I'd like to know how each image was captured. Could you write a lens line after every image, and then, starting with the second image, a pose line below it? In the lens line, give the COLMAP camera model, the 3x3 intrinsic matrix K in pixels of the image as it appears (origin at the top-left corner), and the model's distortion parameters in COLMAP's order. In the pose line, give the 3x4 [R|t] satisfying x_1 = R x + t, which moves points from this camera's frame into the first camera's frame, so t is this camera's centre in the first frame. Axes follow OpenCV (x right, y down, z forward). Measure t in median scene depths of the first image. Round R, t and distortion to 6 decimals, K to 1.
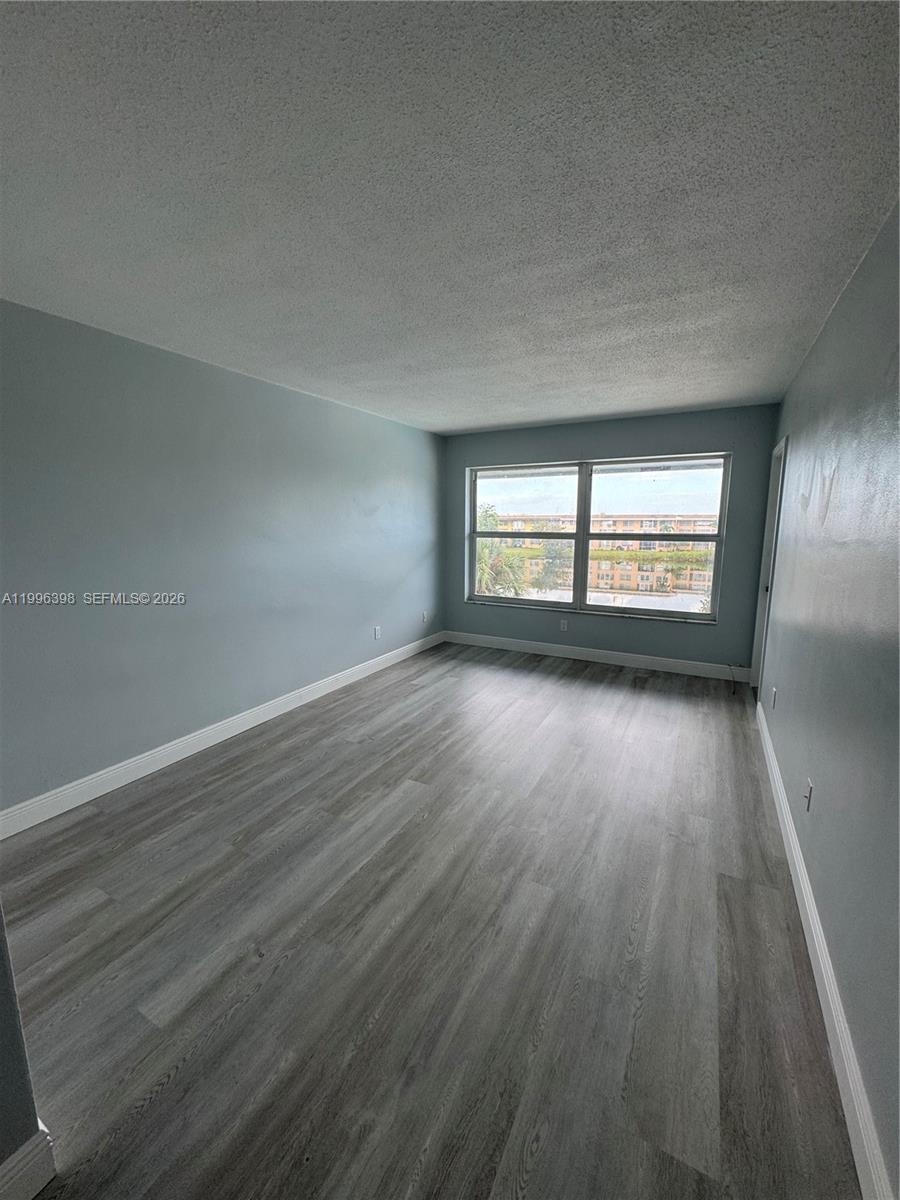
lens RADIAL K [[478.8, 0, 458.5], [0, 478.8, 591.3], [0, 0, 1]] dist [-0.001301, 0.000851]
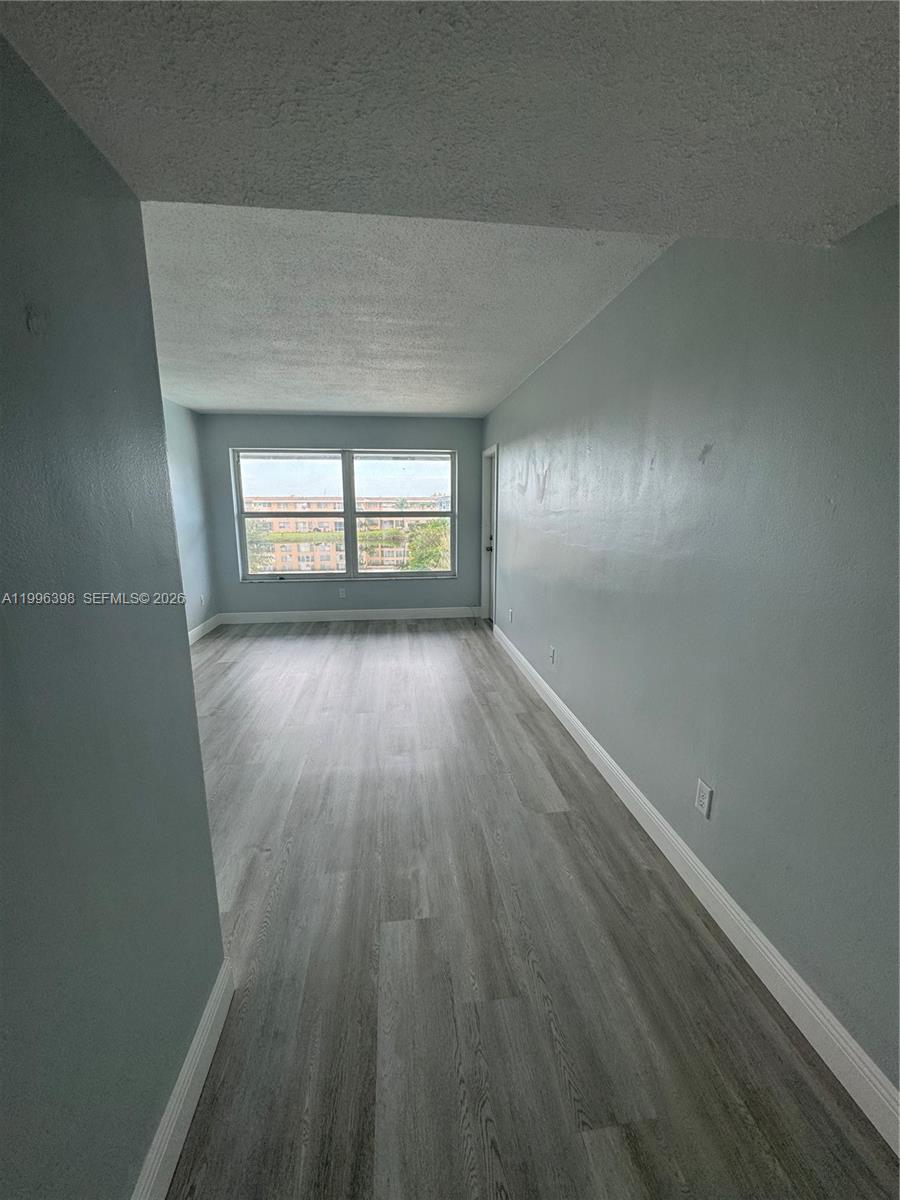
lens RADIAL K [[478.8, 0, 460.7], [0, 478.8, 585.6], [0, 0, 1]] dist [-0.001301, 0.000851]
pose [[0.809832, -0.100759, 0.577945, -0.285186], [0.086547, 0.994881, 0.052175, 0.025364], [-0.580243, 0.007766, 0.814406, -0.131926]]
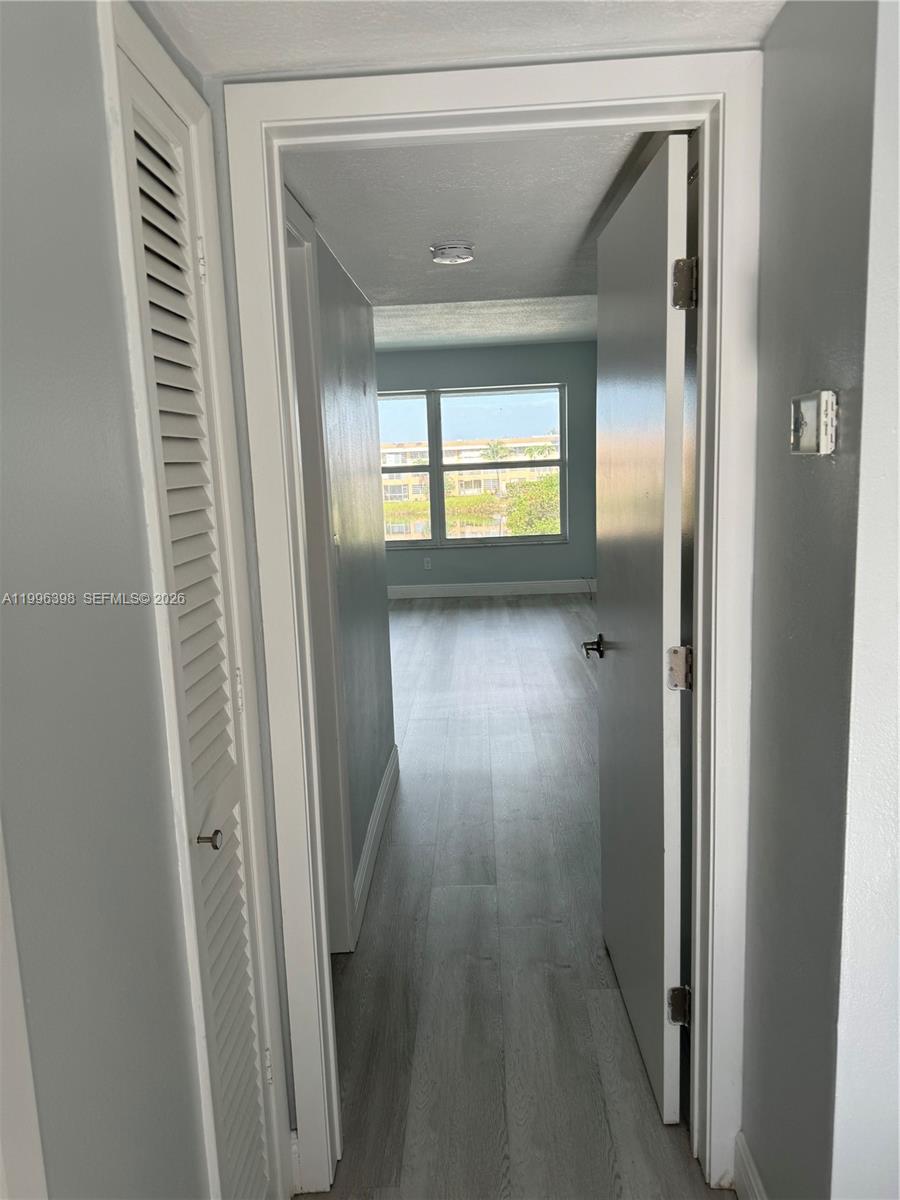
lens RADIAL K [[845.2, 0, 448.2], [0, 845.2, 586.7], [0, 0, 1]] dist [0.054290, -0.067288]
pose [[0.898845, -0.106527, 0.425123, -0.623309], [0.105317, 0.994088, 0.026425, 0.105739], [-0.425425, 0.021021, 0.904750, -0.717916]]
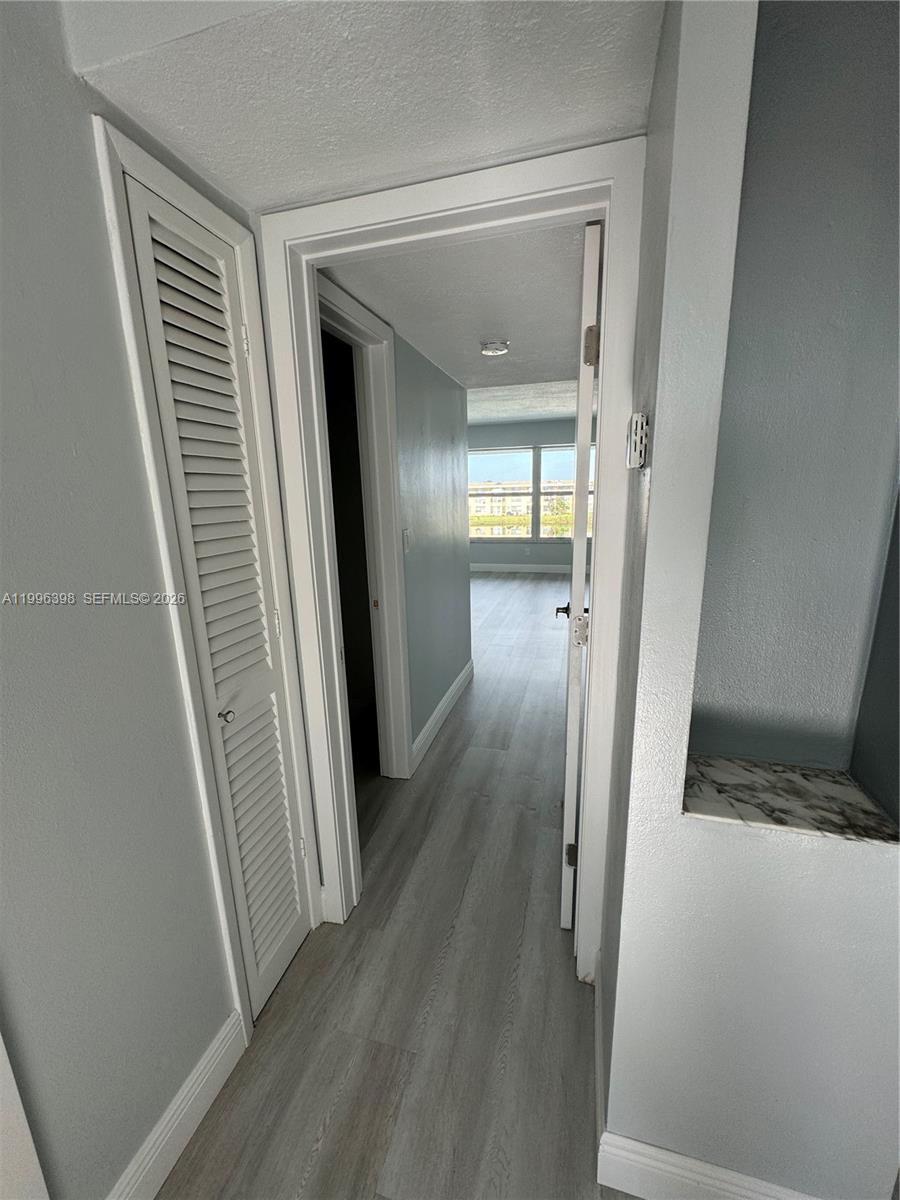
lens RADIAL K [[478.8, 0, 450.0], [0, 478.8, 597.3], [0, 0, 1]] dist [-0.001301, 0.000851]
pose [[0.976418, -0.071024, 0.203871, -0.497132], [0.056249, 0.995414, 0.077380, 0.115006], [-0.208432, -0.064088, 0.975935, -0.688690]]
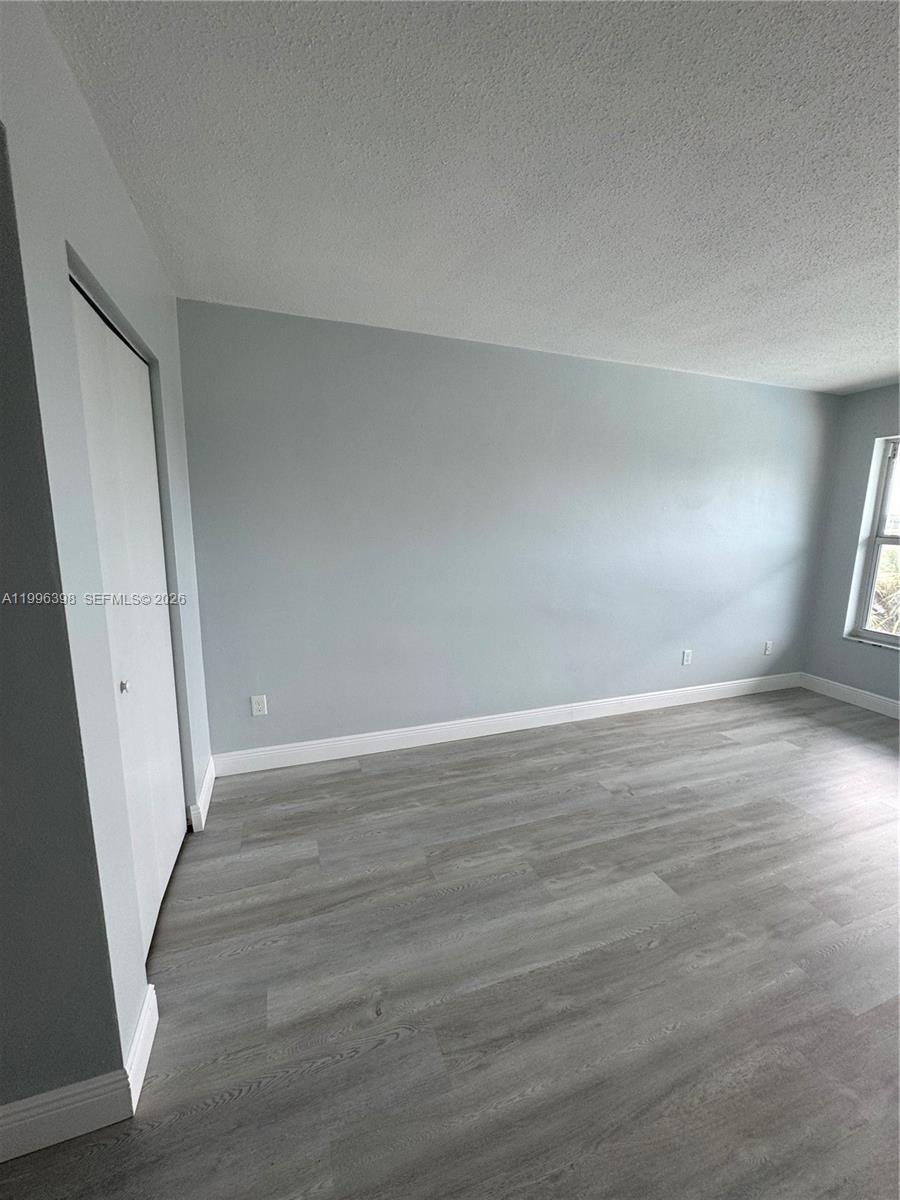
lens RADIAL K [[478.8, 0, 461.0], [0, 478.8, 596.2], [0, 0, 1]] dist [-0.001301, 0.000851]
pose [[0.741746, 0.121346, -0.659612, 0.076120], [-0.111605, 0.992116, 0.057013, -0.021046], [0.661329, 0.031327, 0.749441, 0.187015]]
